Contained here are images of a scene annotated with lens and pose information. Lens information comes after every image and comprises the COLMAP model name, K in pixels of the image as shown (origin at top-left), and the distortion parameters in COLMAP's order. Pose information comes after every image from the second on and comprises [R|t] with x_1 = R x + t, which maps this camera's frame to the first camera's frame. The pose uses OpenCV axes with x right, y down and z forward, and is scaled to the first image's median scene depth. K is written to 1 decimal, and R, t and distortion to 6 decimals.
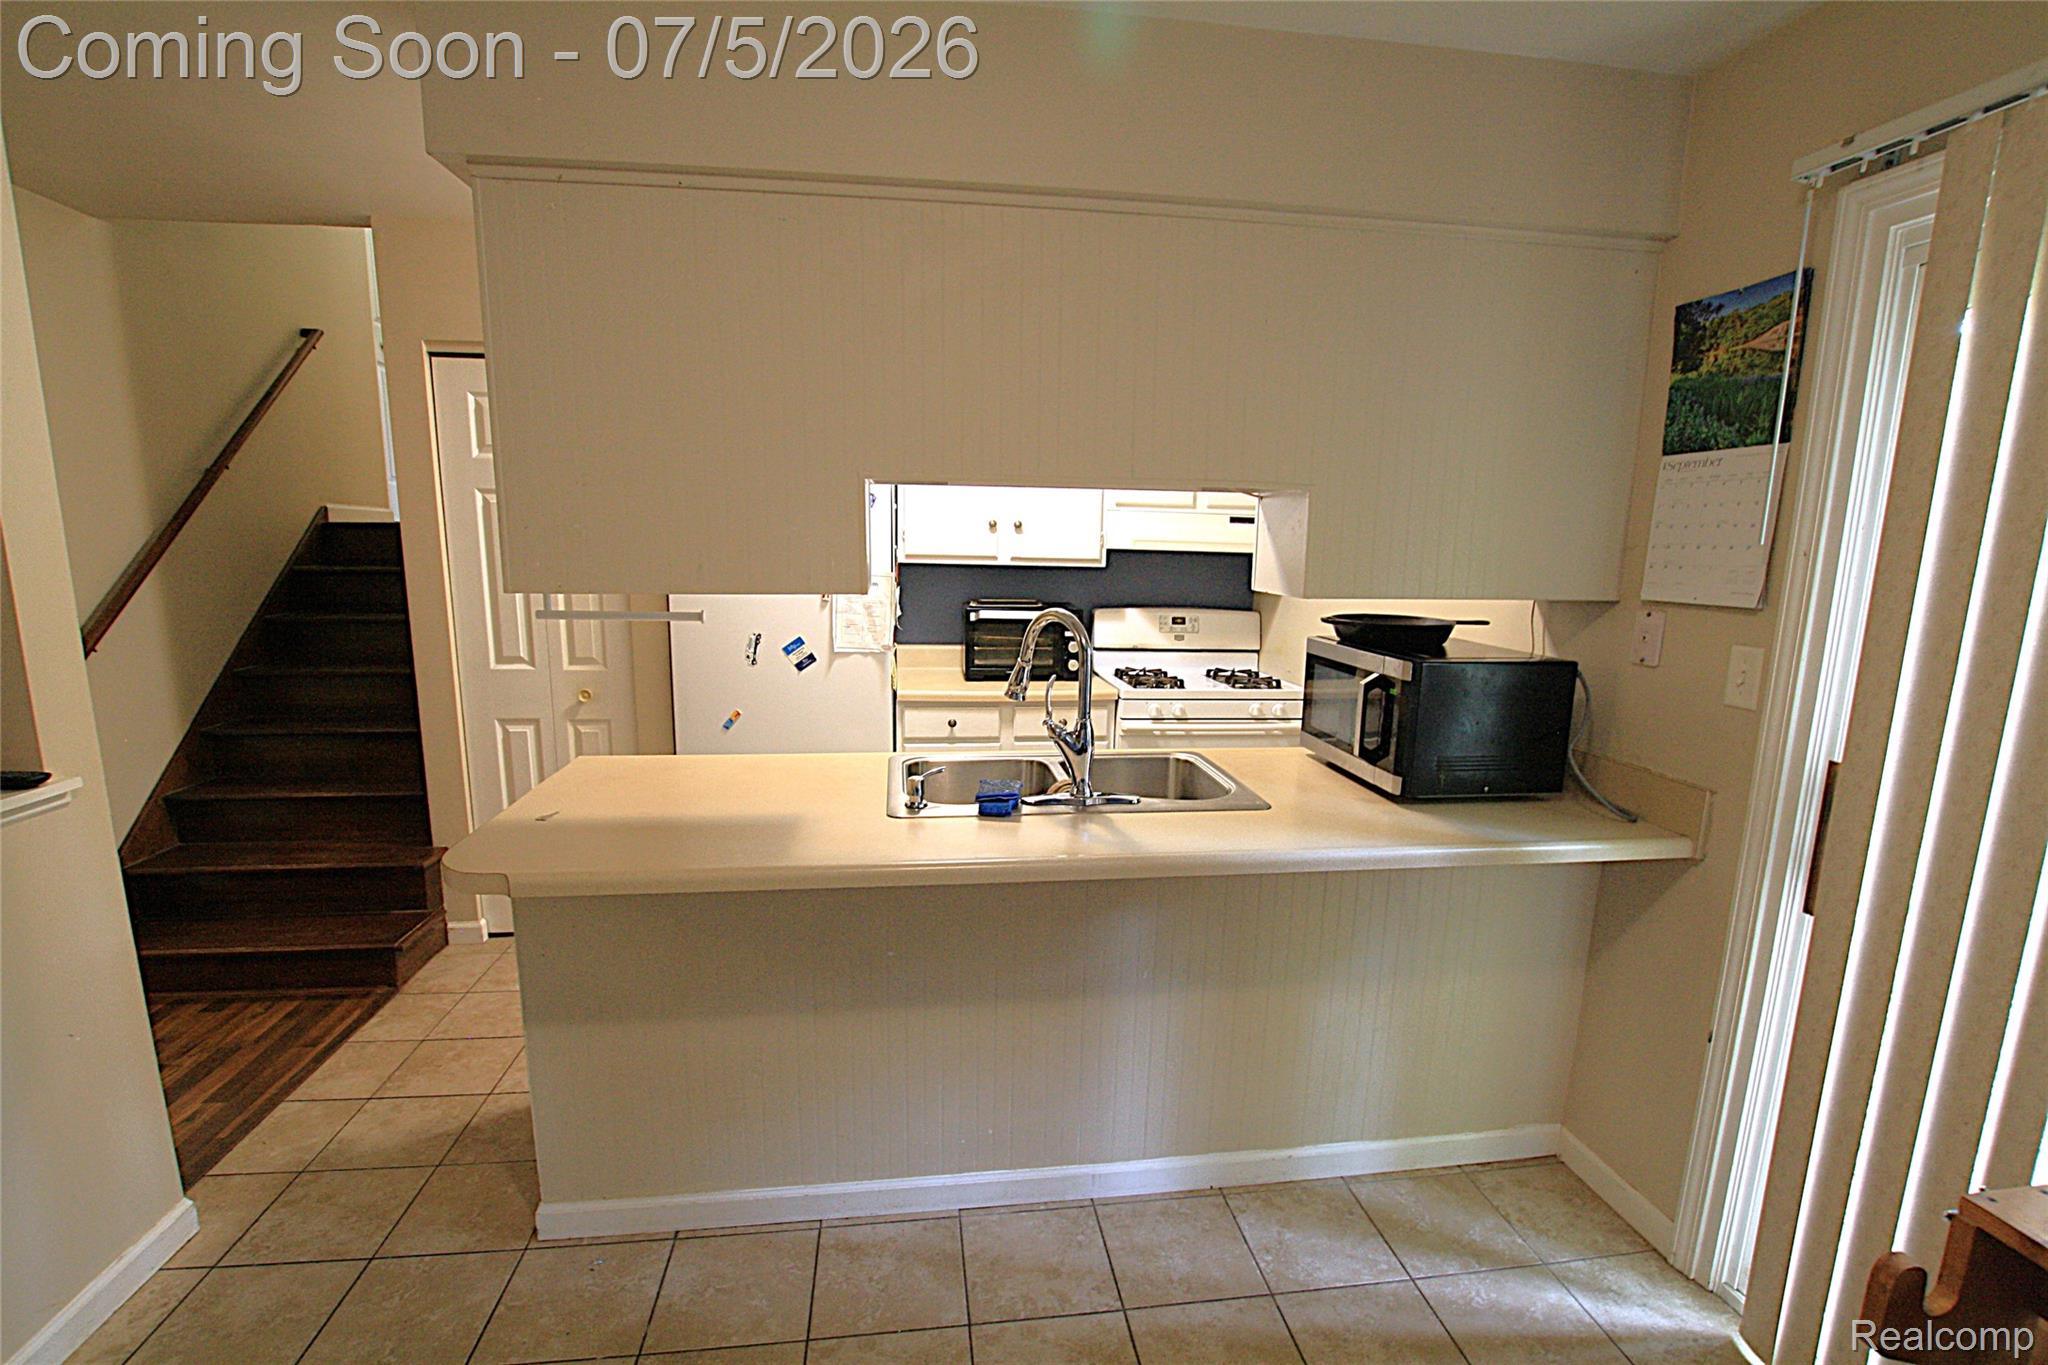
lens RADIAL K [[904.5, 0, 1026.8], [0, 904.5, 692.7], [0, 0, 1]] dist [-0.030035, 0.001958]
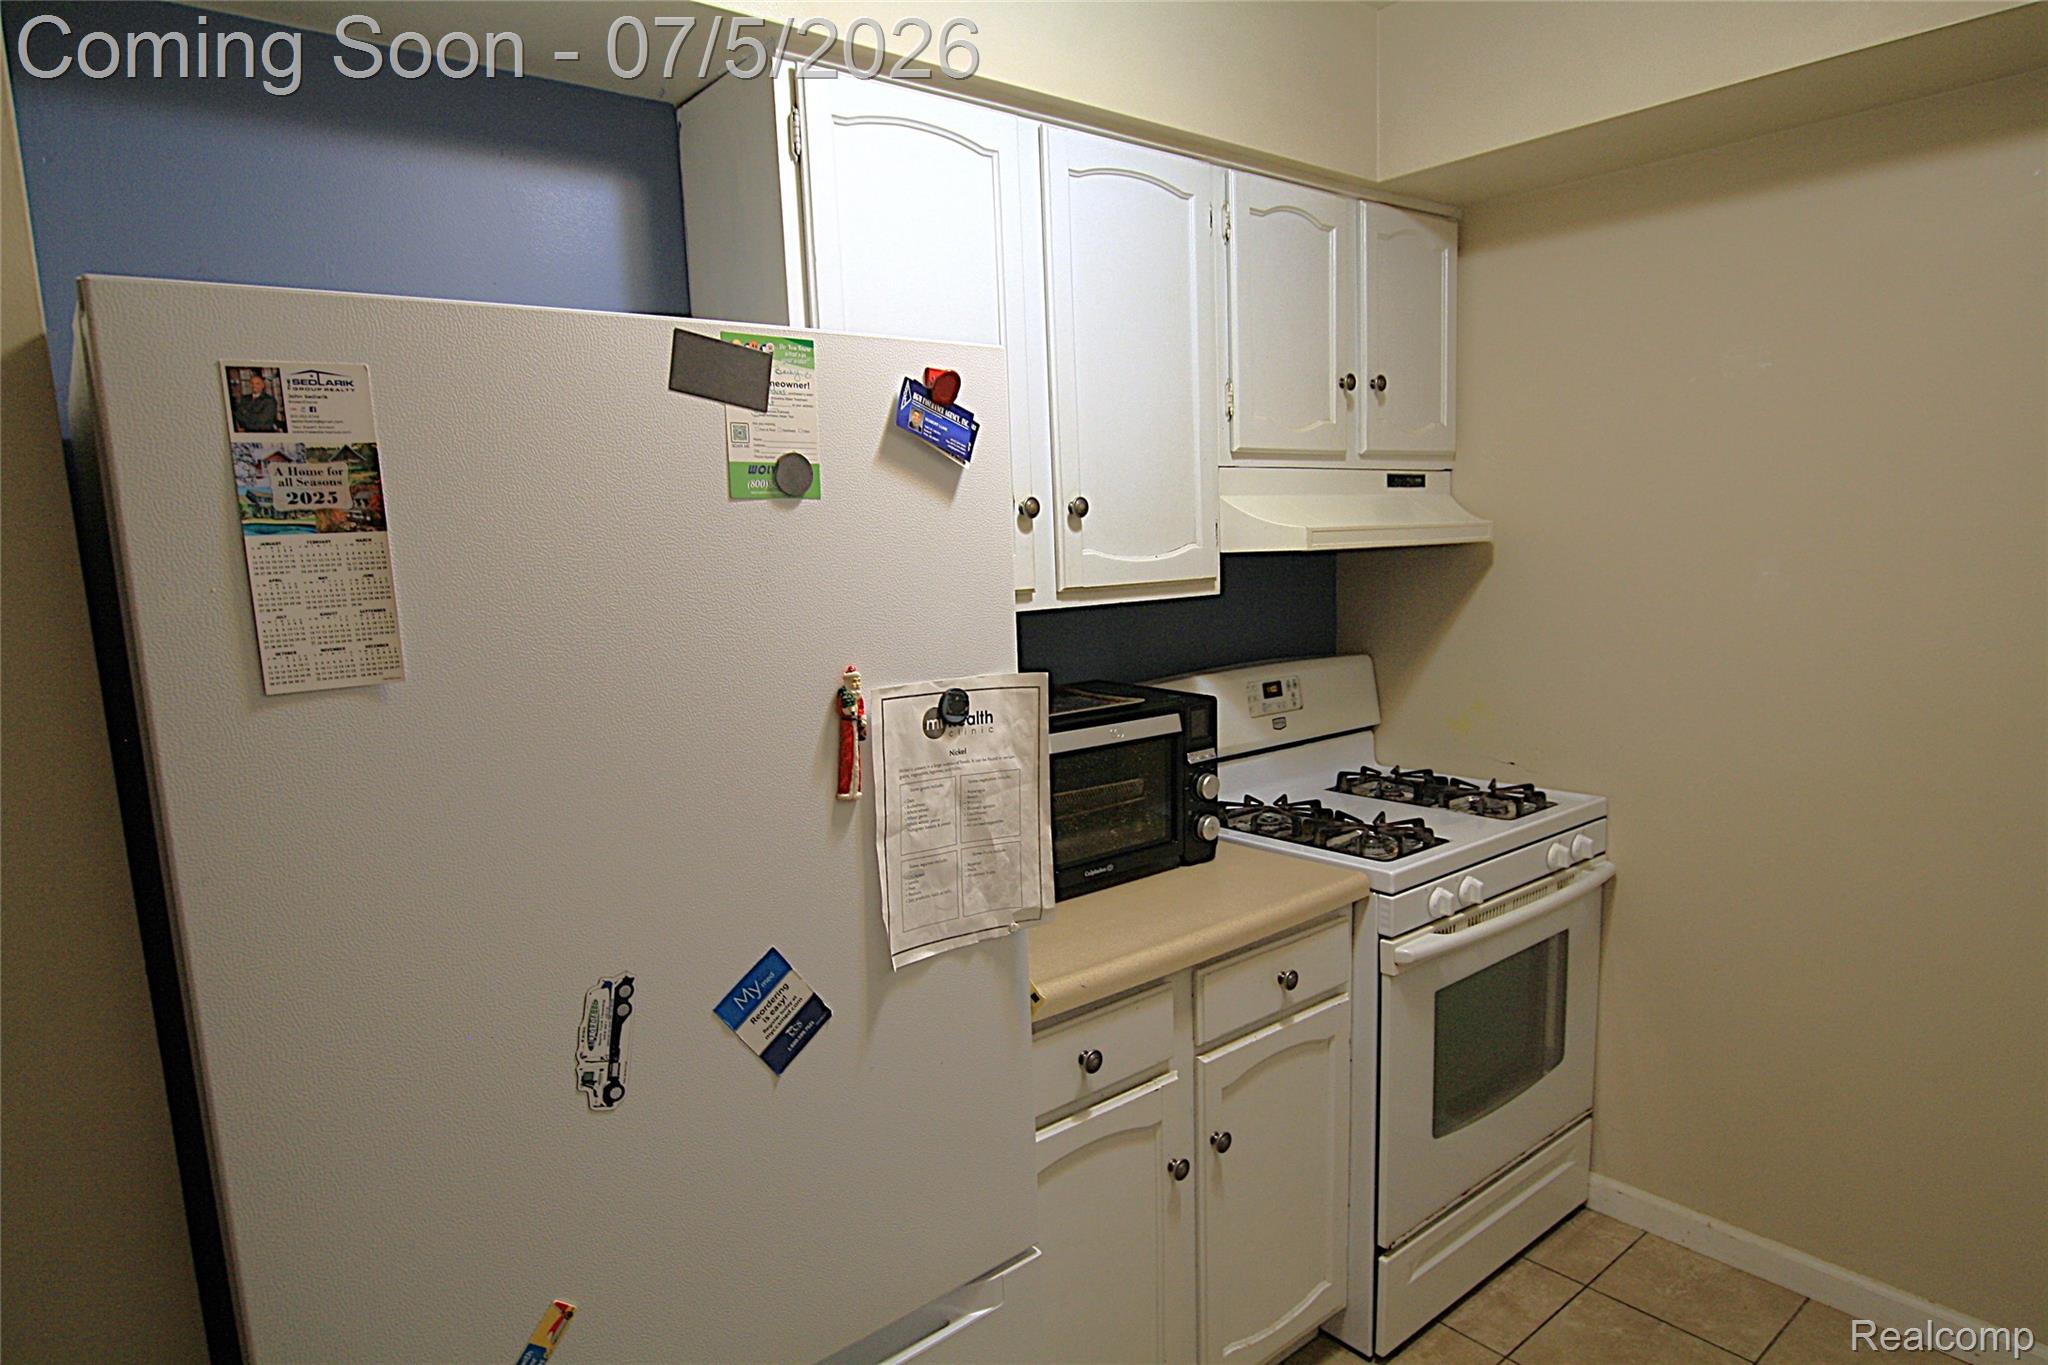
lens RADIAL K [[1185.7, 0, 1021.8], [0, 1185.7, 710.2], [0, 0, 1]] dist [-0.023673, 0.003001]
pose [[0.853194, -0.129557, 0.505247, -0.350732], [0.138792, 0.990129, 0.019518, -0.126625], [-0.502788, 0.053472, 0.862754, 0.646238]]
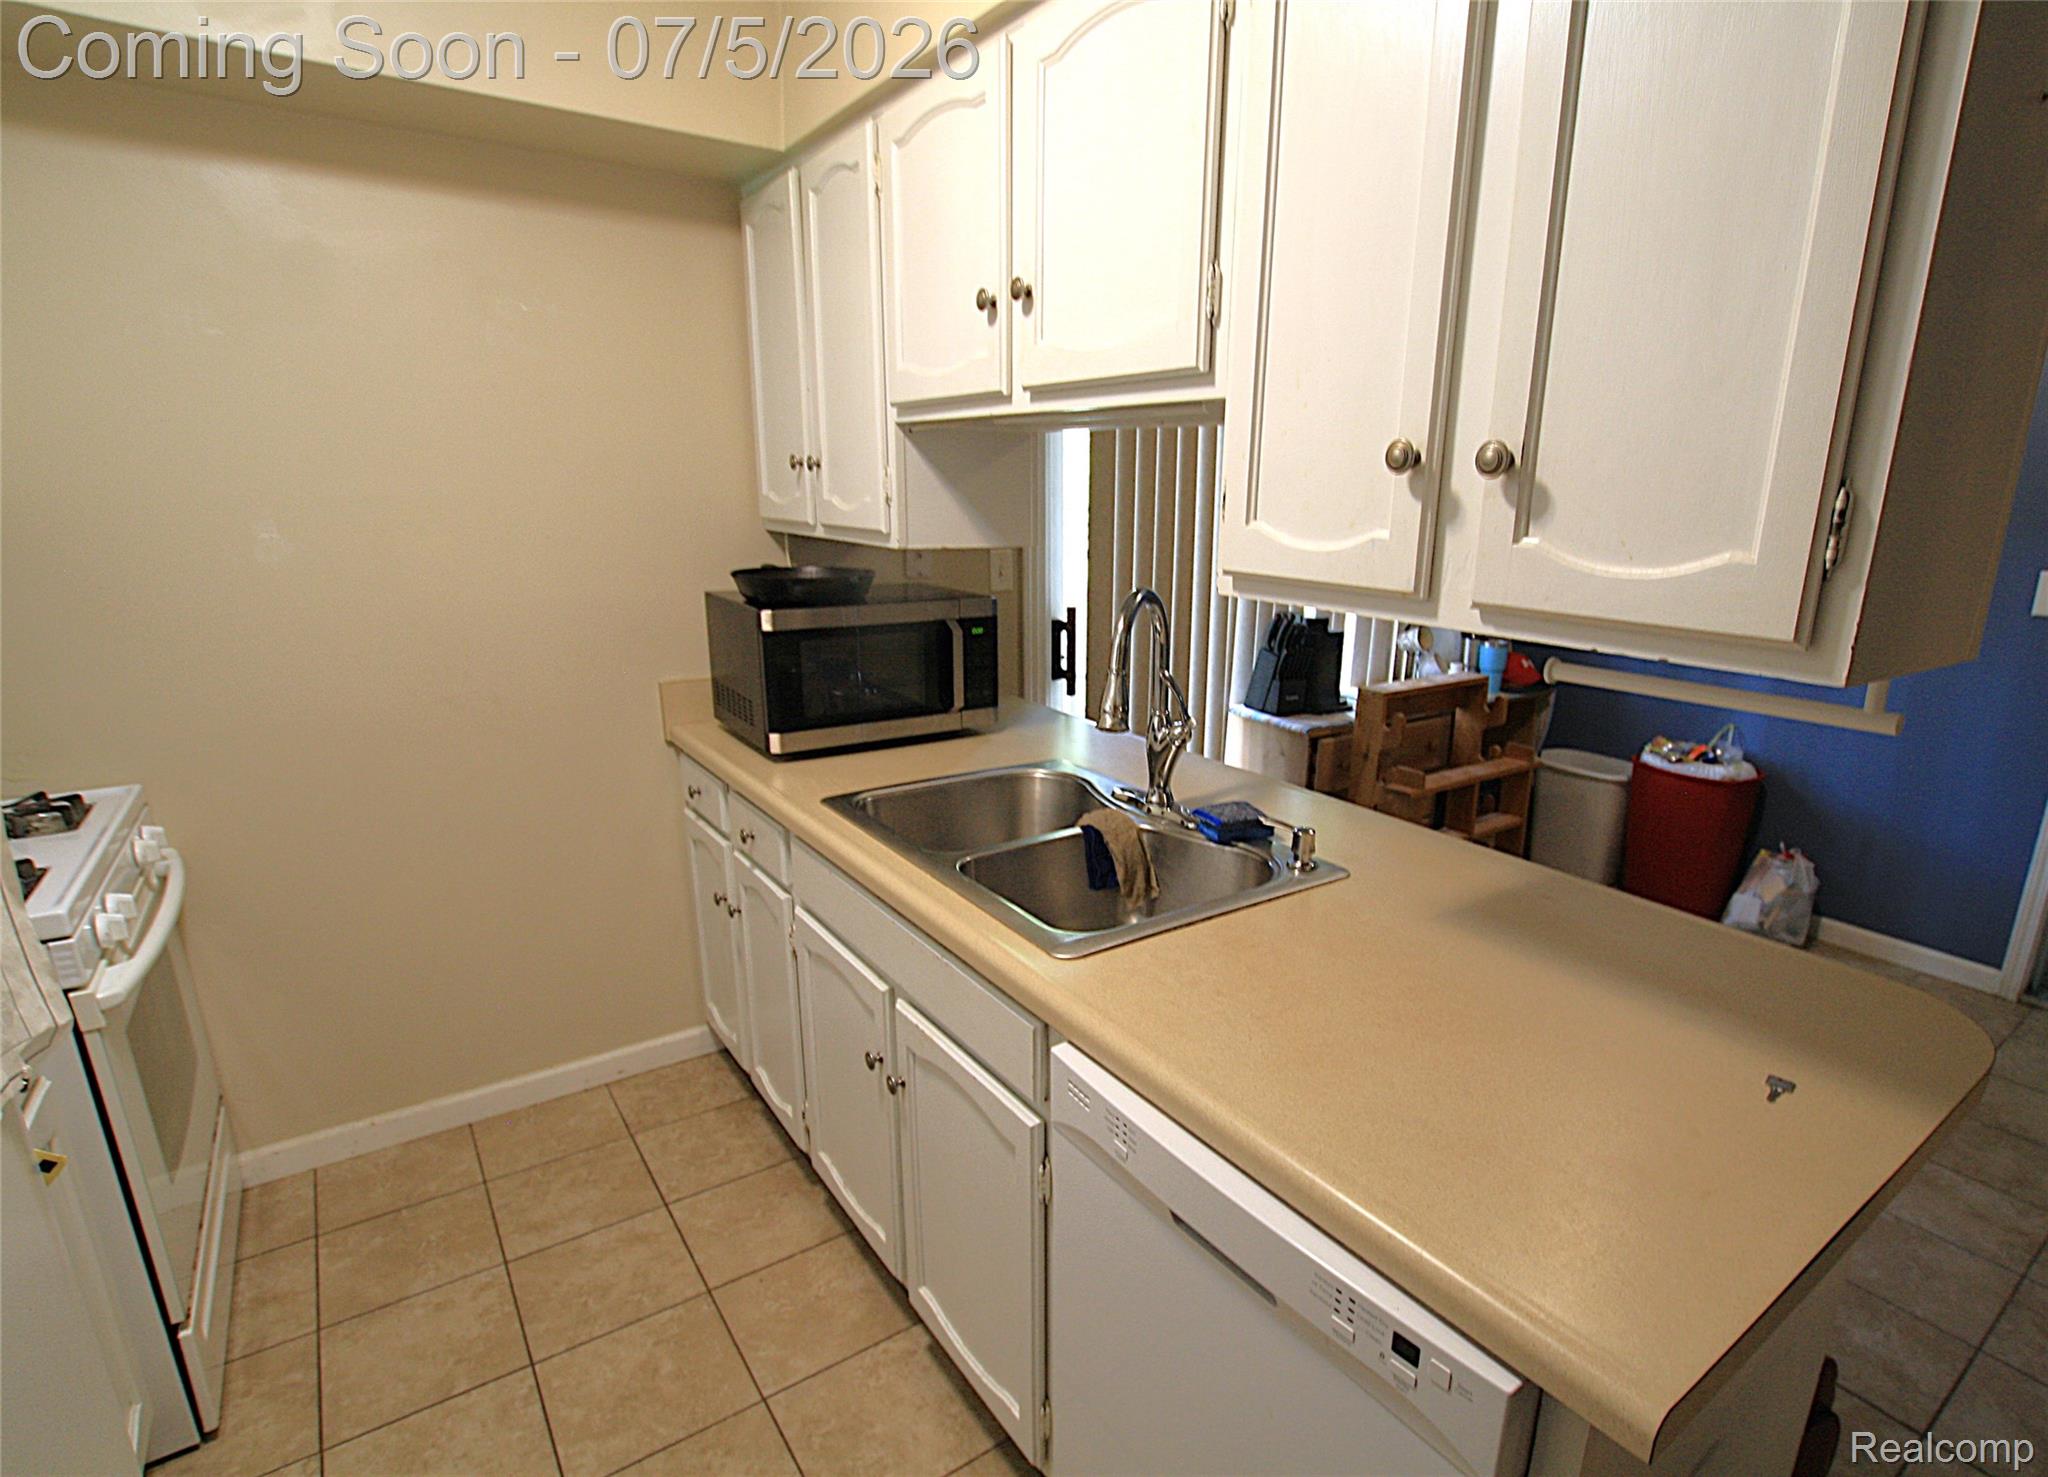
lens RADIAL K [[1035.8, 0, 1115.7], [0, 1035.8, 769.9], [0, 0, 1]] dist [-0.031196, 0.002629]
pose [[-0.479024, -0.260574, 0.838235, -0.445859], [0.118278, 0.927056, 0.355777, -0.159649], [-0.869797, 0.269571, -0.413262, 0.860016]]
